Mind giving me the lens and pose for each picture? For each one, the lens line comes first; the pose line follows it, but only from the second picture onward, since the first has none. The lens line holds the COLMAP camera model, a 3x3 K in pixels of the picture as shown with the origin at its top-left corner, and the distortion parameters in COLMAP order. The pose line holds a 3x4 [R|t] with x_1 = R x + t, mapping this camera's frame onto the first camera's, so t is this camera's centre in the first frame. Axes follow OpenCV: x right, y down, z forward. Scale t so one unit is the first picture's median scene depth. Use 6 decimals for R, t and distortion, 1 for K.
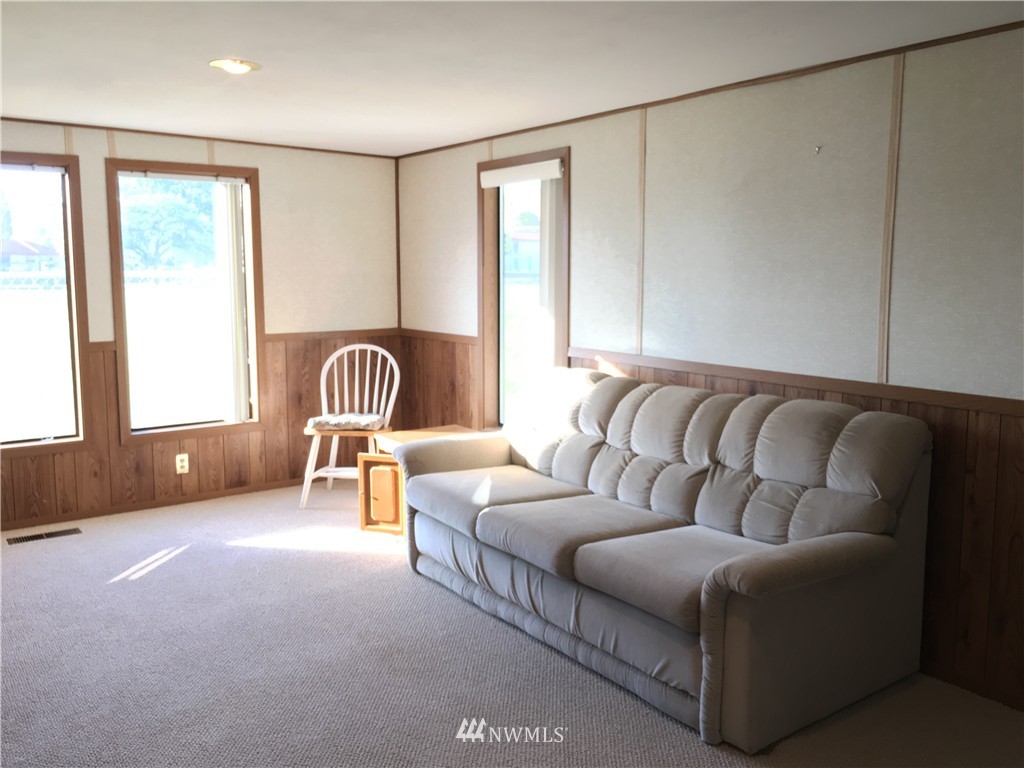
lens RADIAL K [[874.3, 0, 512.8], [0, 874.3, 377.9], [0, 0, 1]] dist [0.038974, -0.023780]
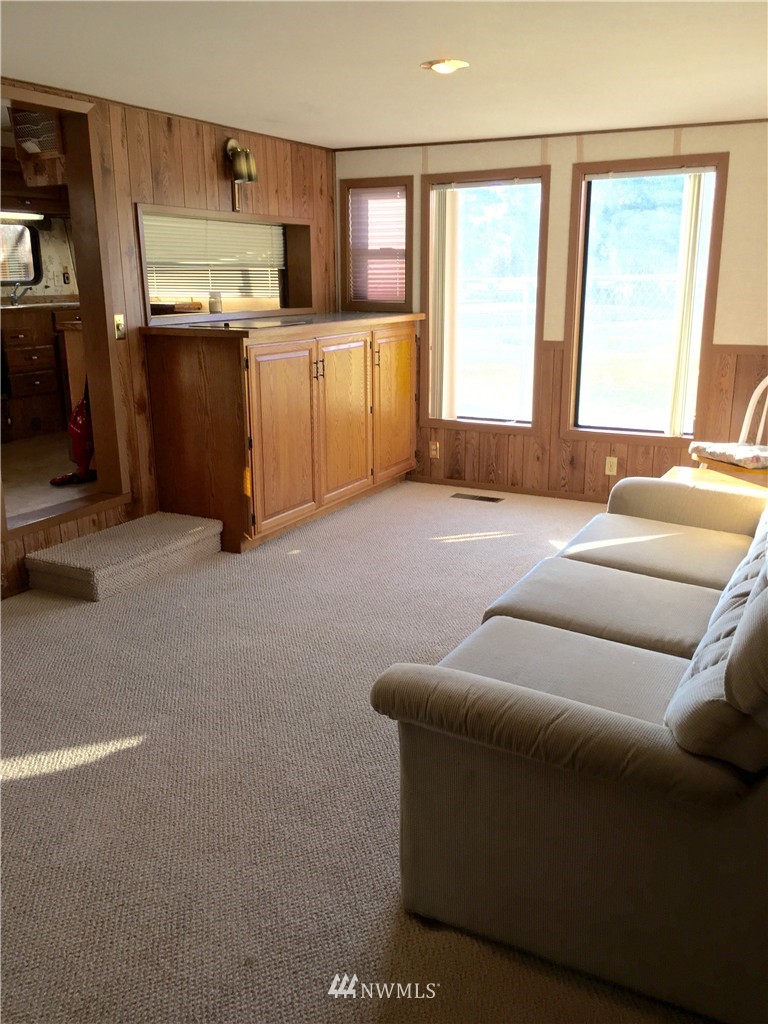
lens RADIAL K [[874.3, 0, 385.4], [0, 874.3, 516.6], [0, 0, 1]] dist [0.038974, -0.023780]
pose [[0.433227, 0.238915, -0.869042, 0.444263], [-0.103425, 0.971034, 0.215396, -0.041581], [0.895331, -0.003435, 0.445388, 0.318985]]
